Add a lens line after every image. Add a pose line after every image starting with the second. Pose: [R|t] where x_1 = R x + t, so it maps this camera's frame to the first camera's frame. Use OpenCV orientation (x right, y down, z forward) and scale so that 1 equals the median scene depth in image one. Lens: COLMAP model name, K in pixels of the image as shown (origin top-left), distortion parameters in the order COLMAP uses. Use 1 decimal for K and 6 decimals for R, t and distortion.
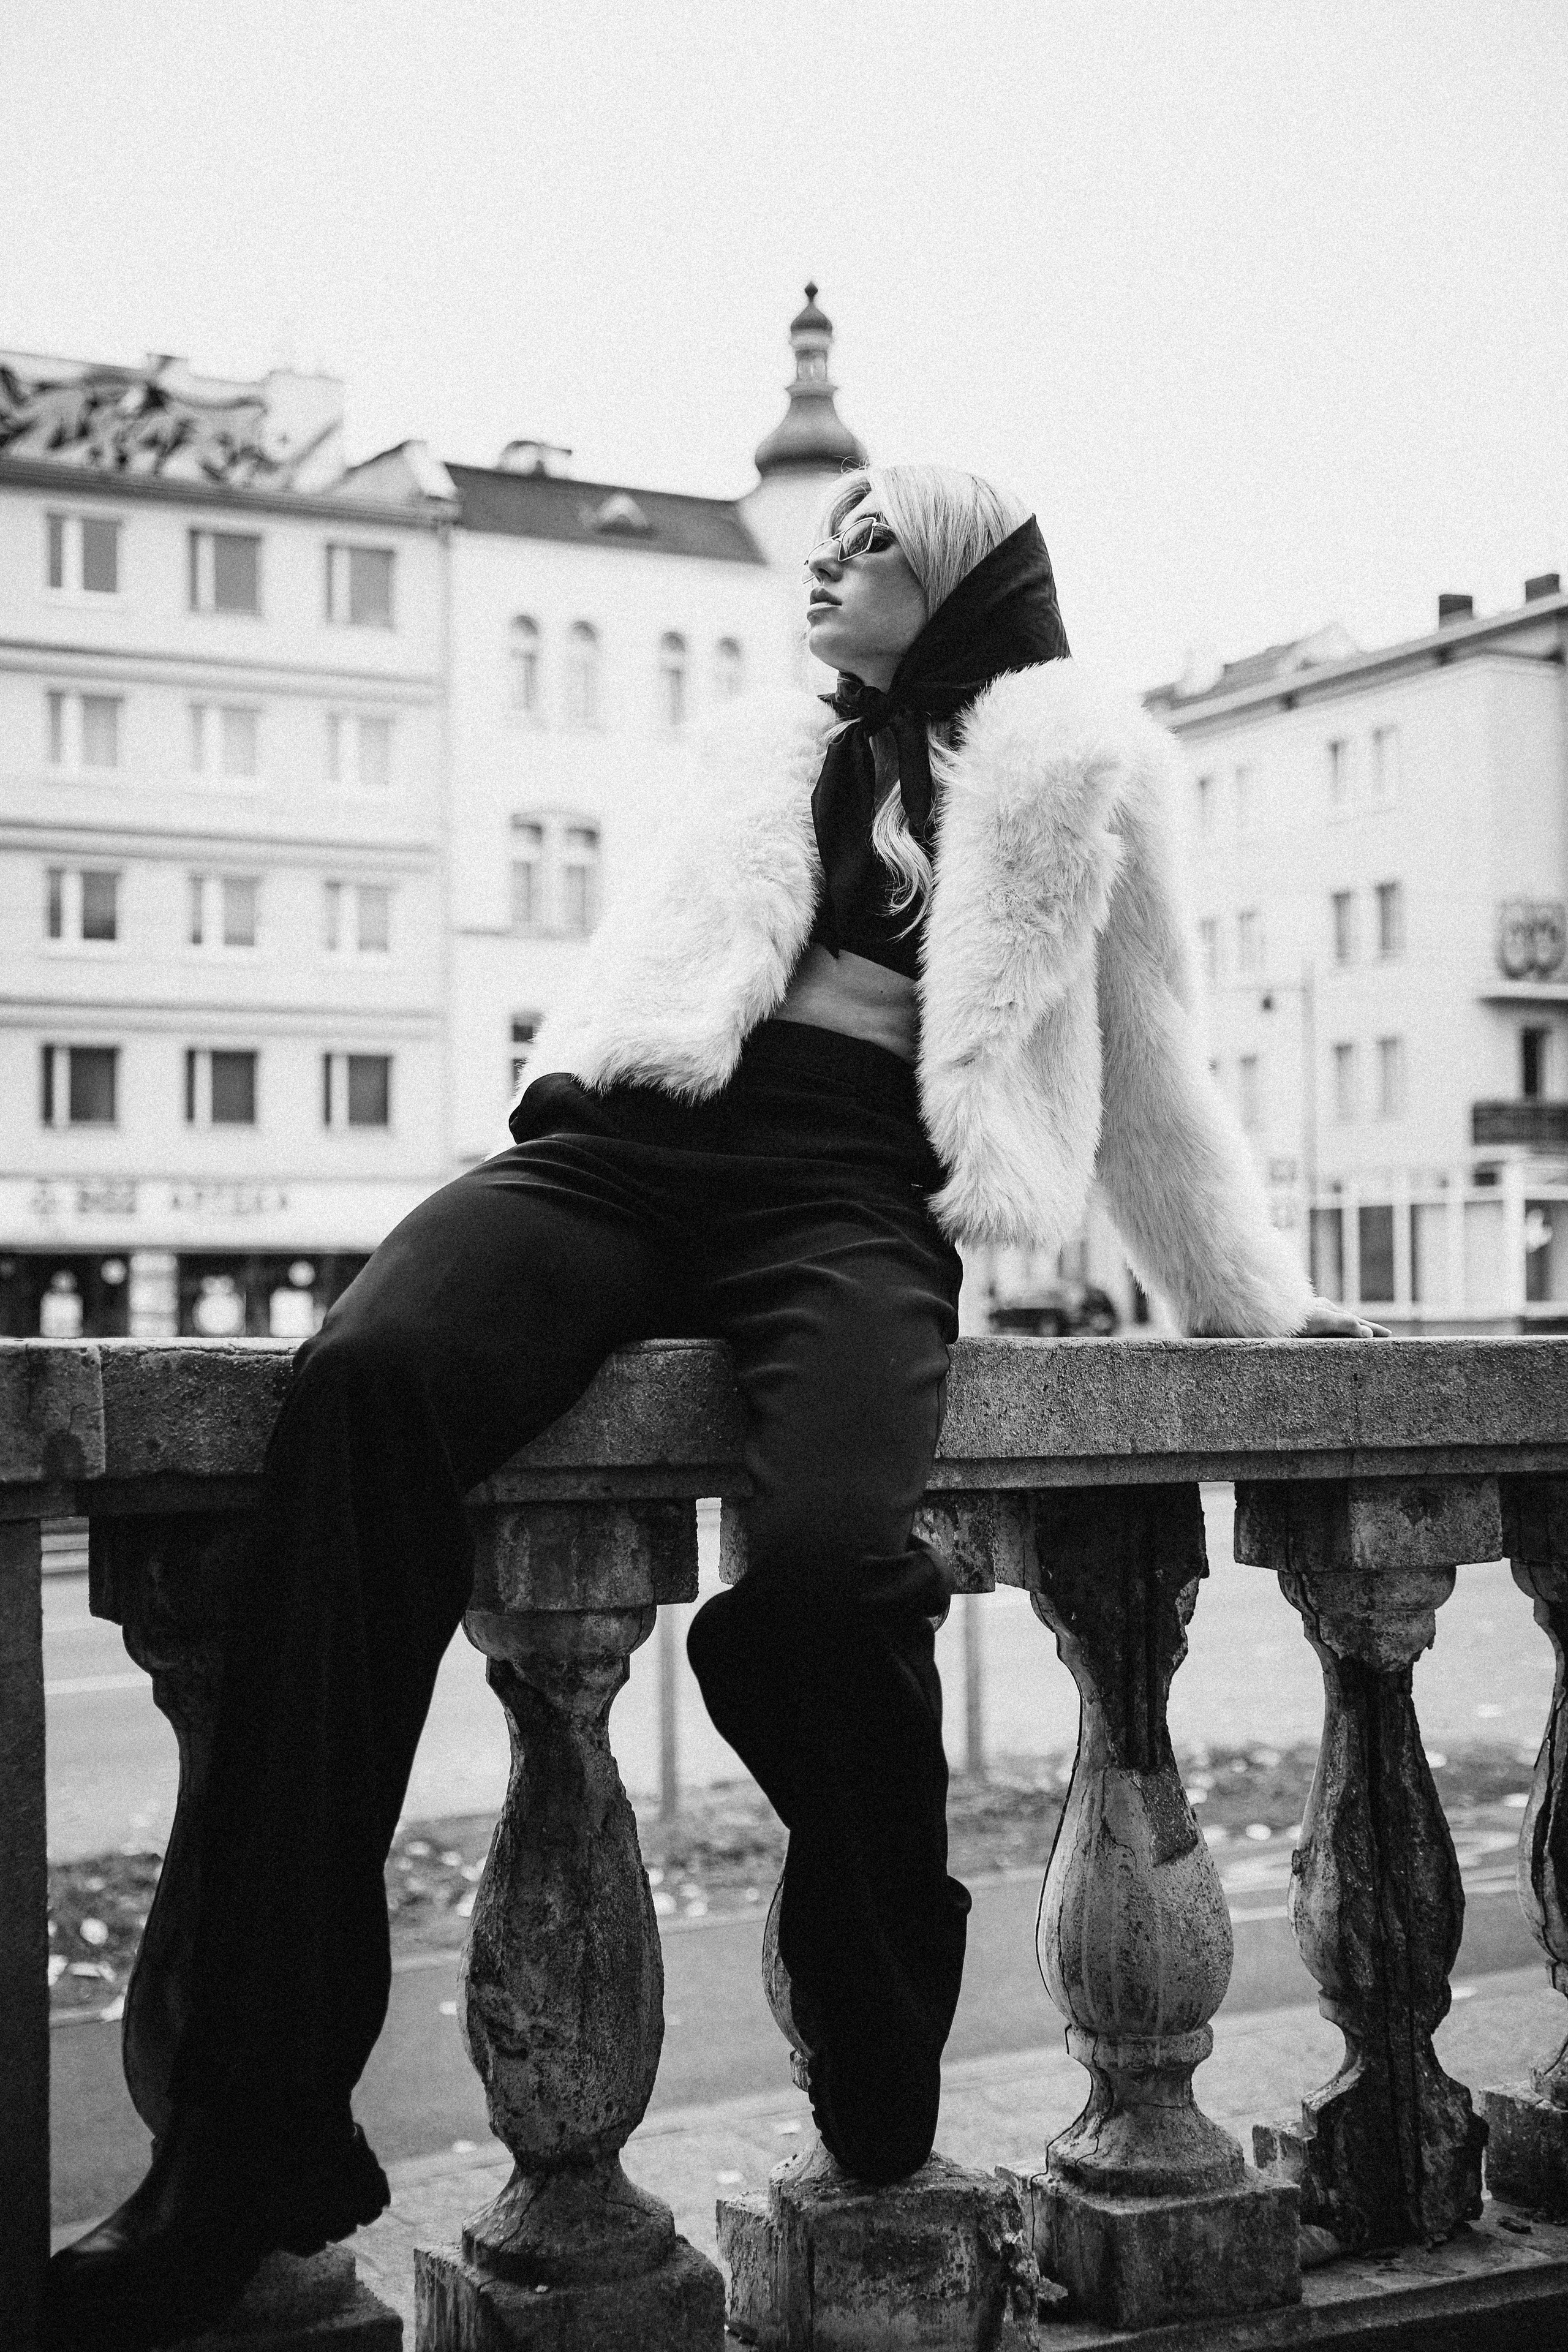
lens RADIAL K [[3094.0, 0, 784.0], [0, 3094.0, 1176.0], [0, 0, 1]] dist [0.072551, 0.016297]
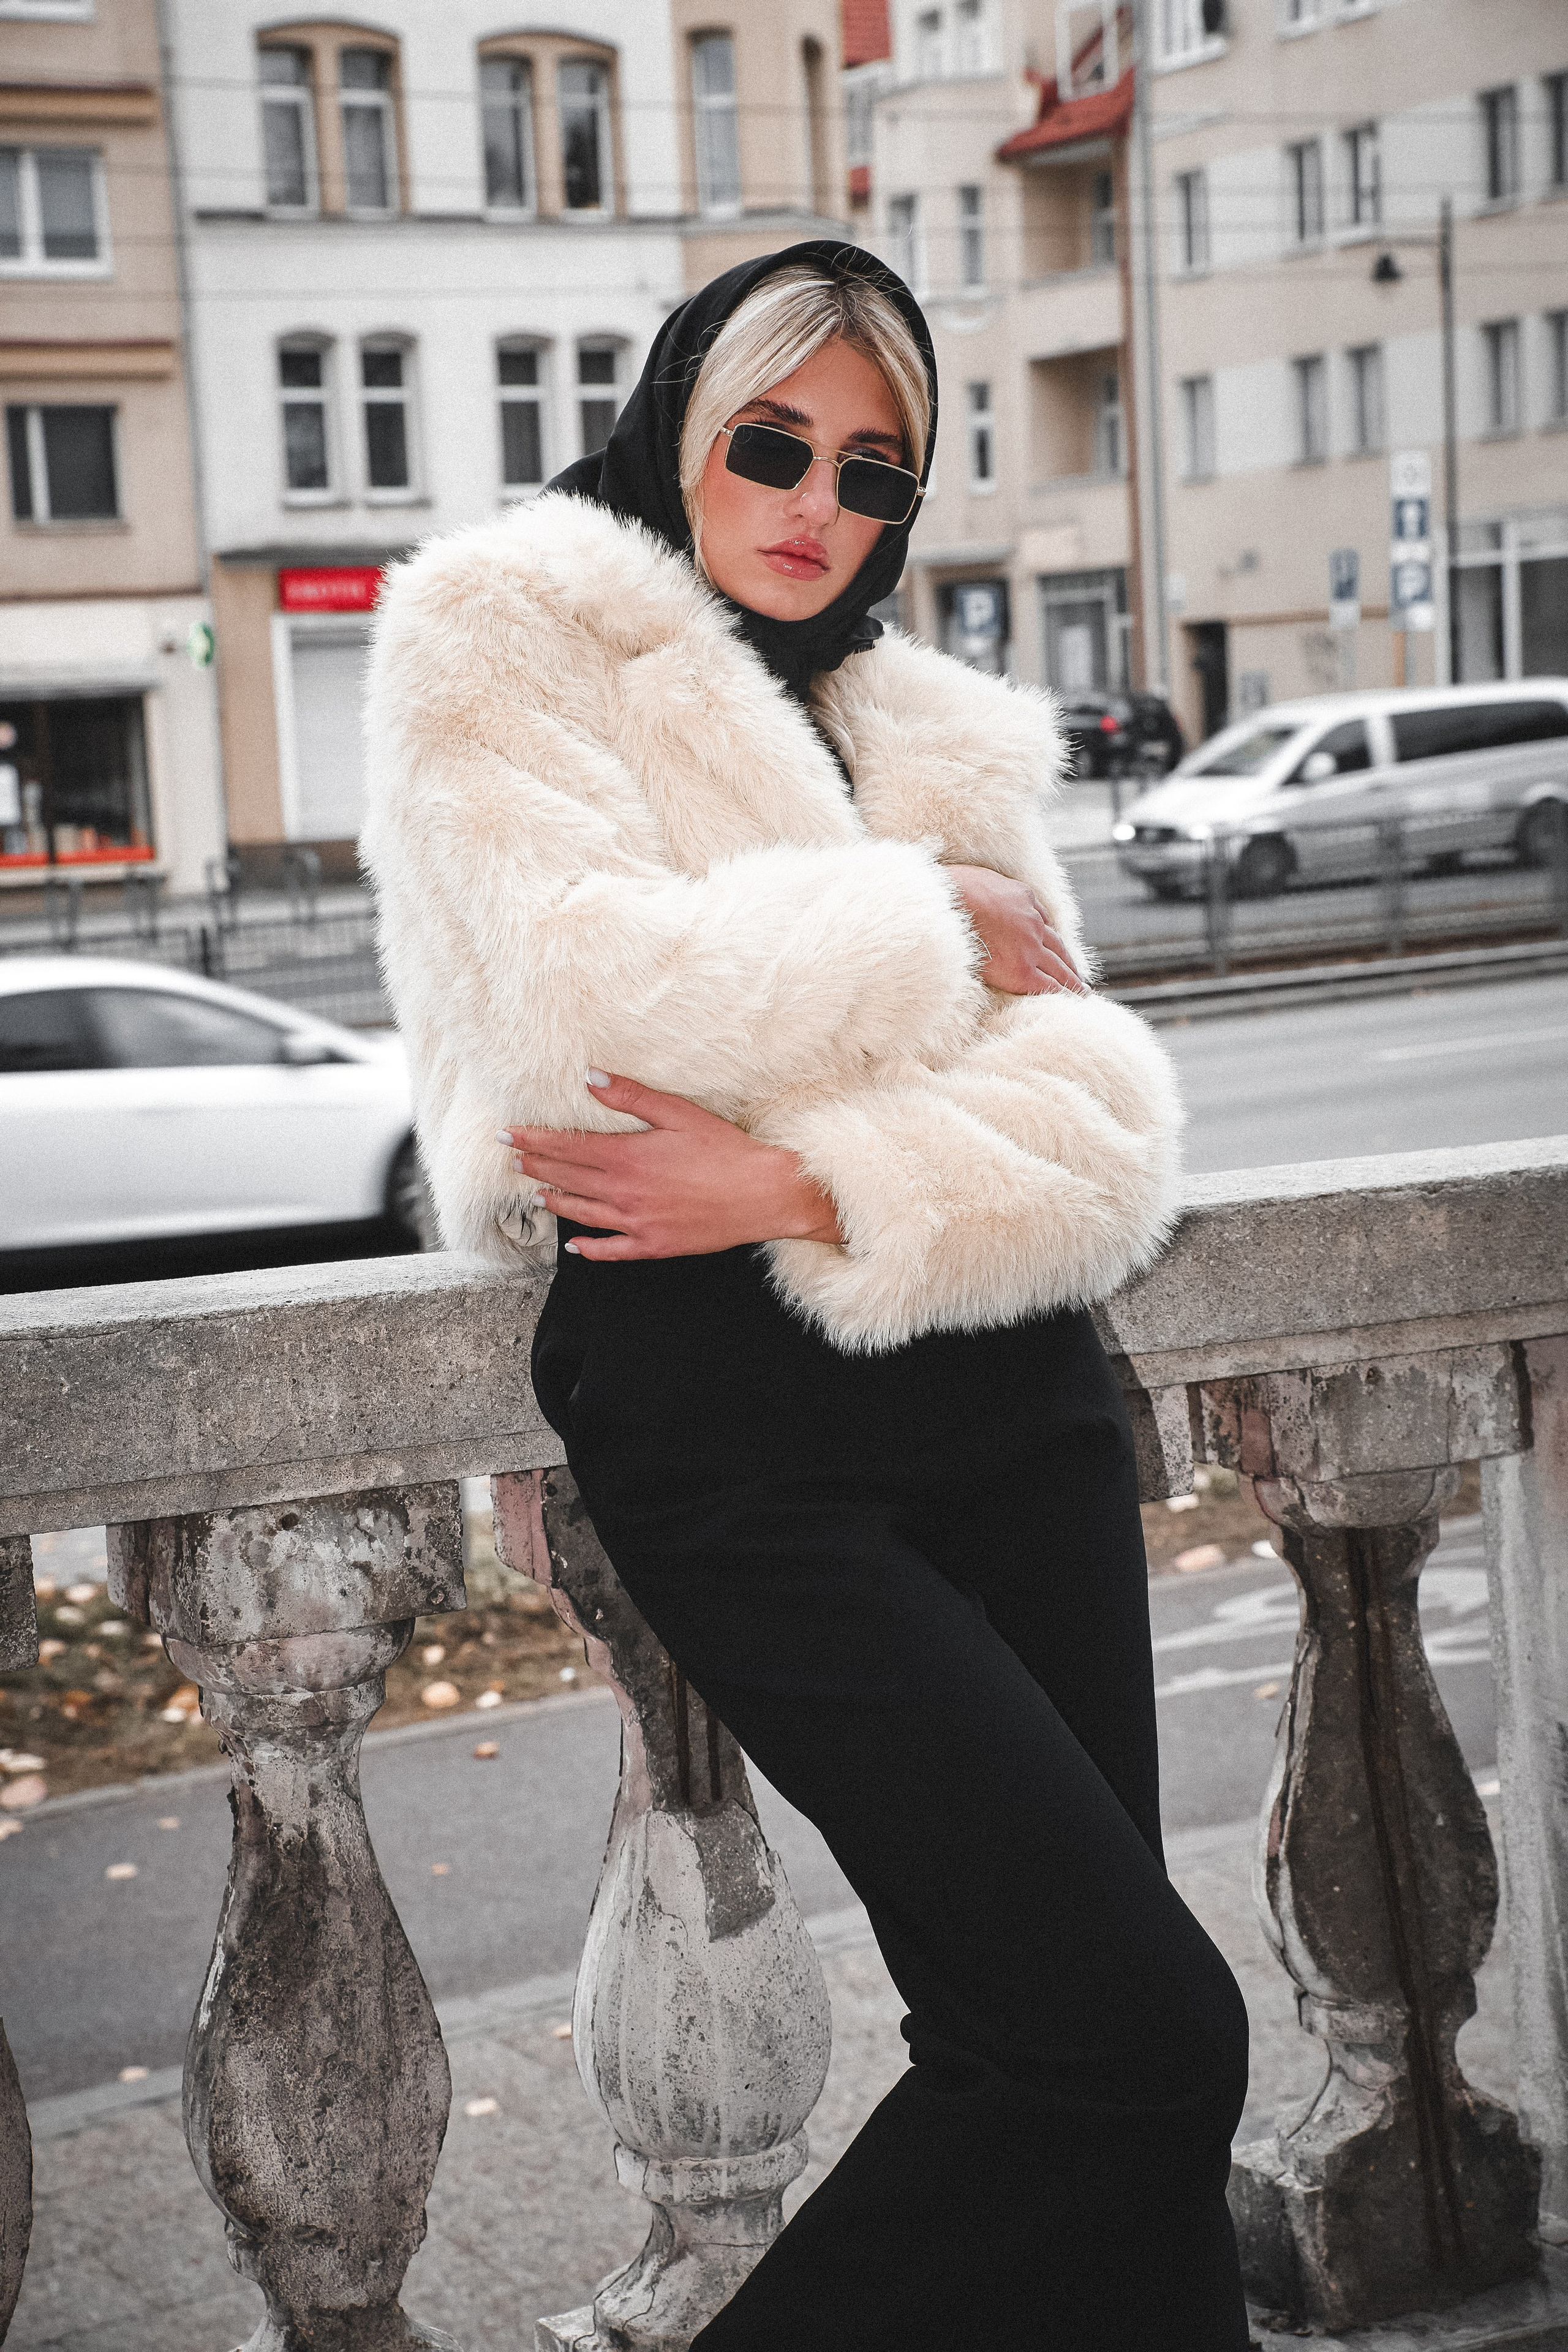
lens RADIAL K [[4388.5, 0, 784.0], [0, 4388.5, 1176.0], [0, 0, 1]] dist [0.213298, 0.047781]
pose [[0.998975, -0.045137, 0.003462, 0.053373], [0.044131, 0.988039, 0.147757, -0.044769], [-0.010090, -0.147453, 0.989018, -0.011894]]
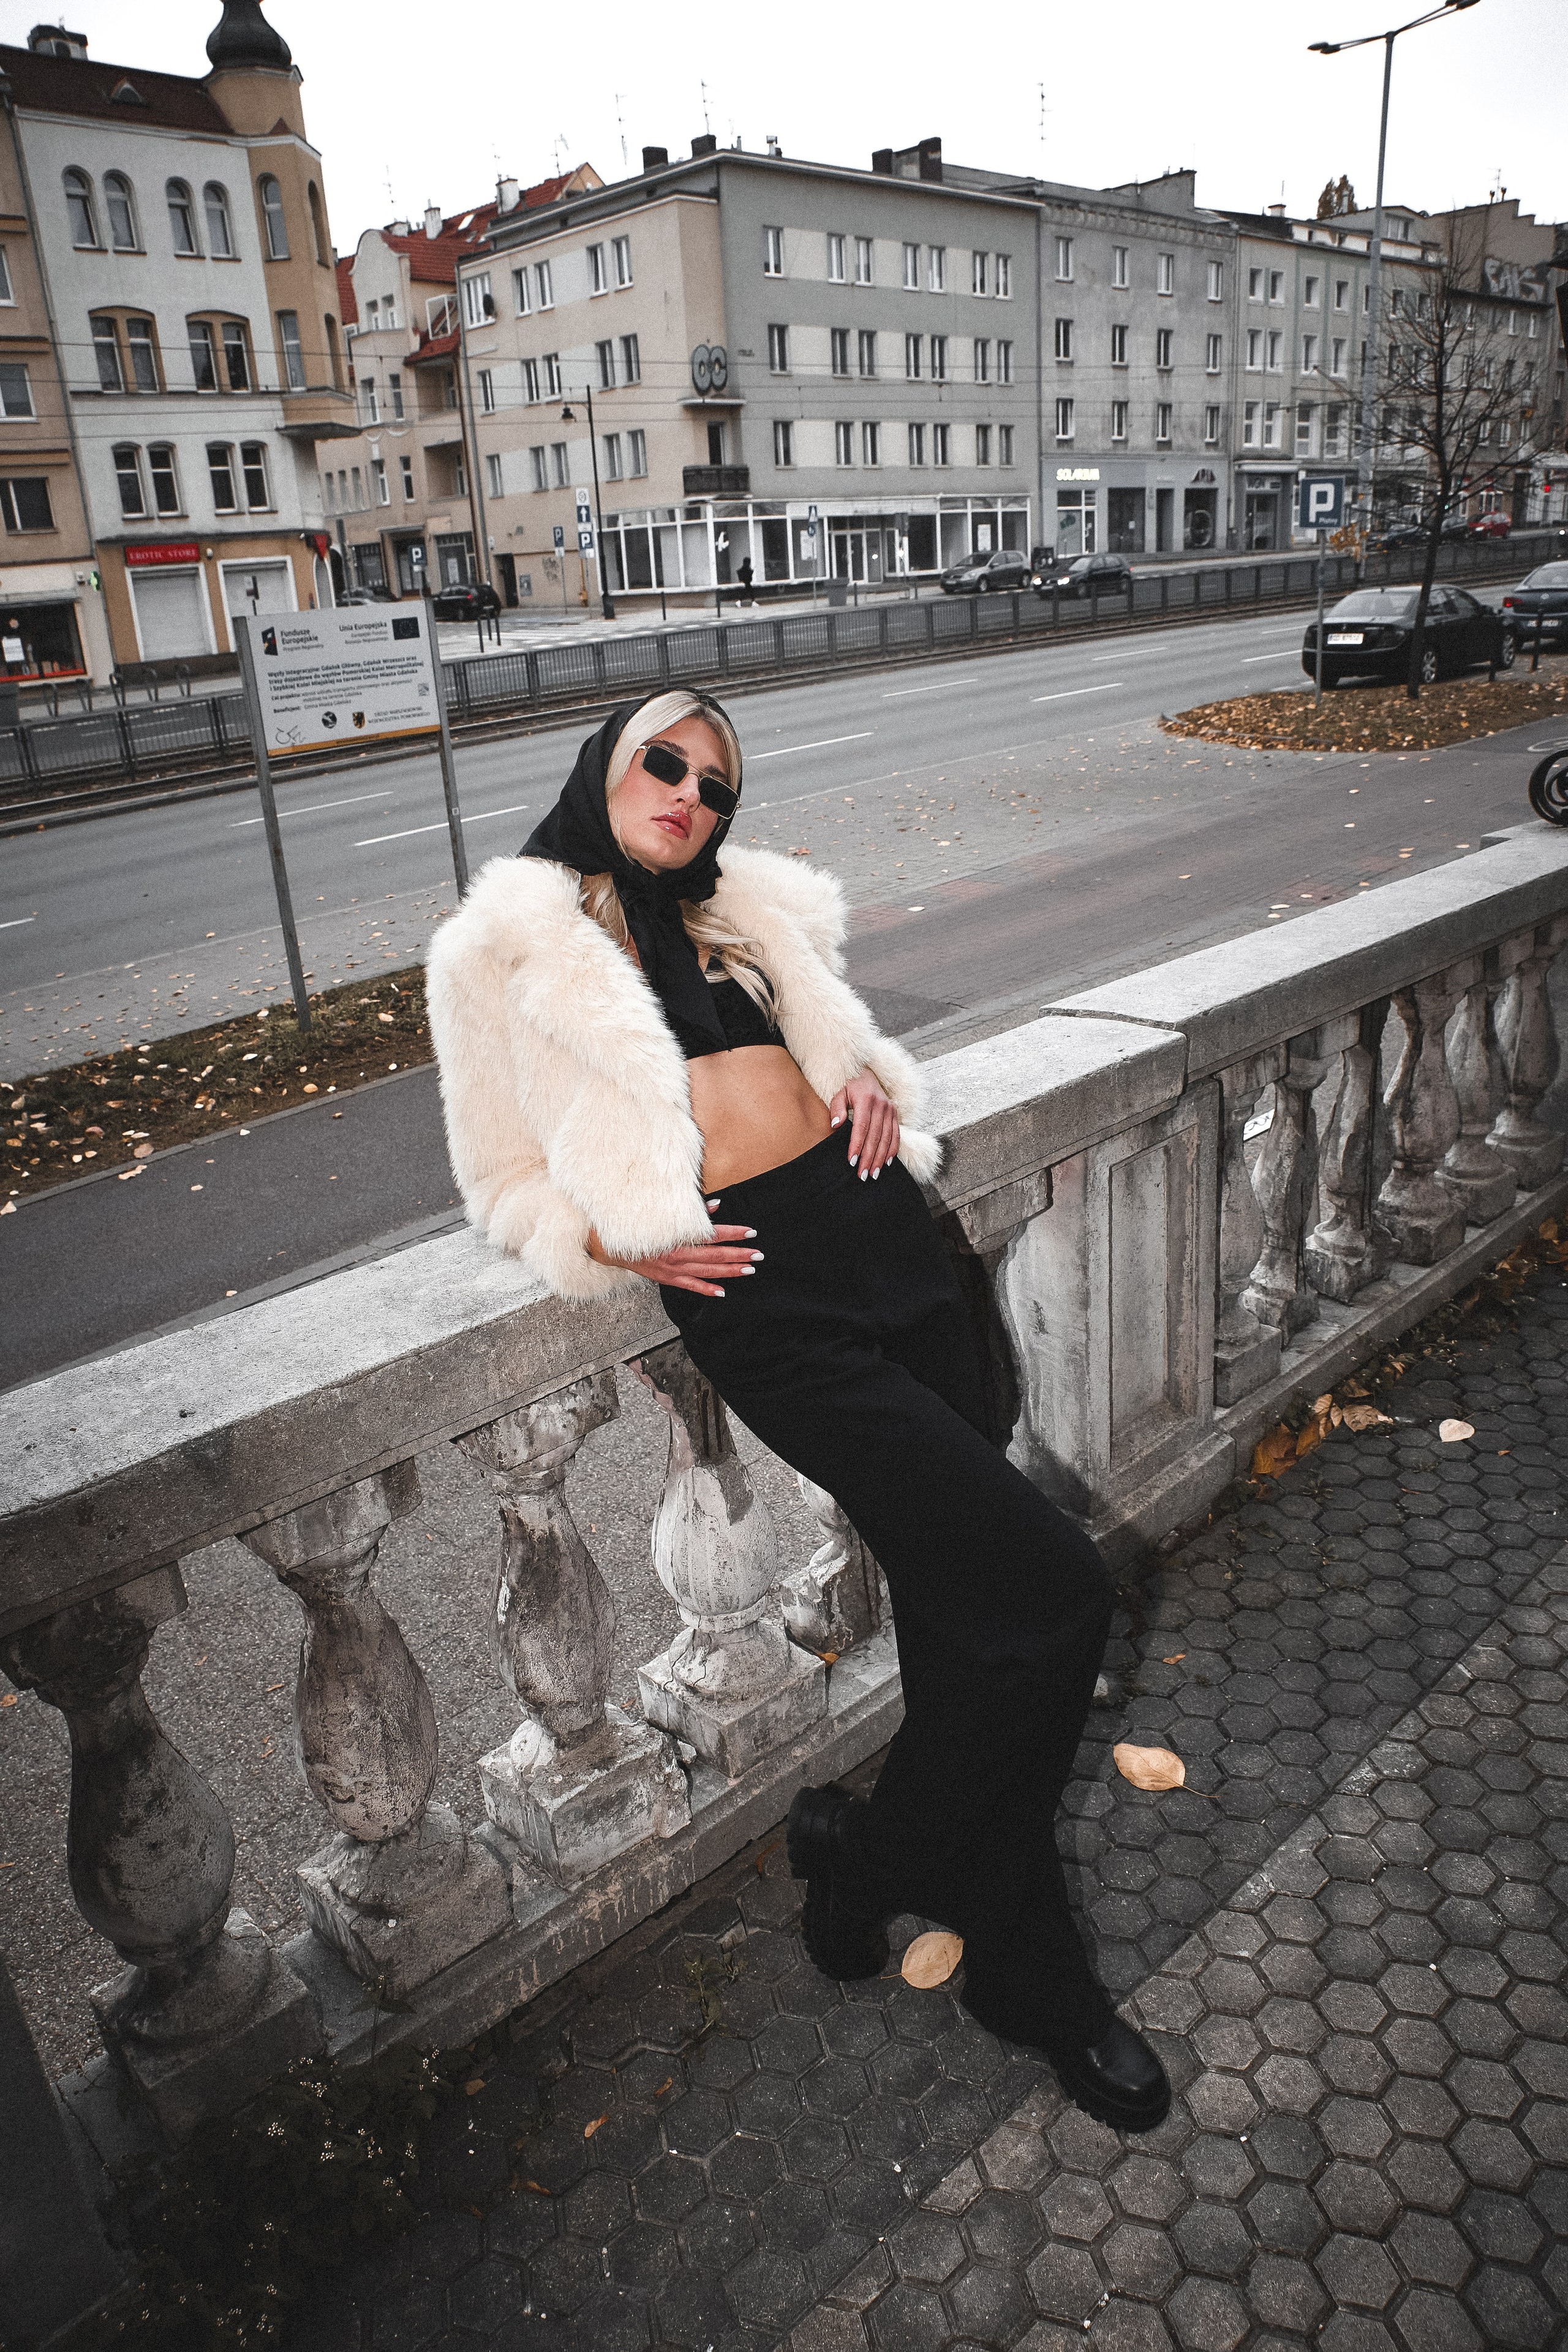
lens RADIAL K [[1610.9, 0, 784.0], [0, 1610.9, 1176.0], [0, 0, 1]] dist [-0.132680, 0.090412]
pose [[0.959543, -0.147637, 0.239752, -0.007453], [0.038577, 0.912408, 0.407460, -0.096681], [-0.278907, -0.381726, 0.881190, 0.136740]]
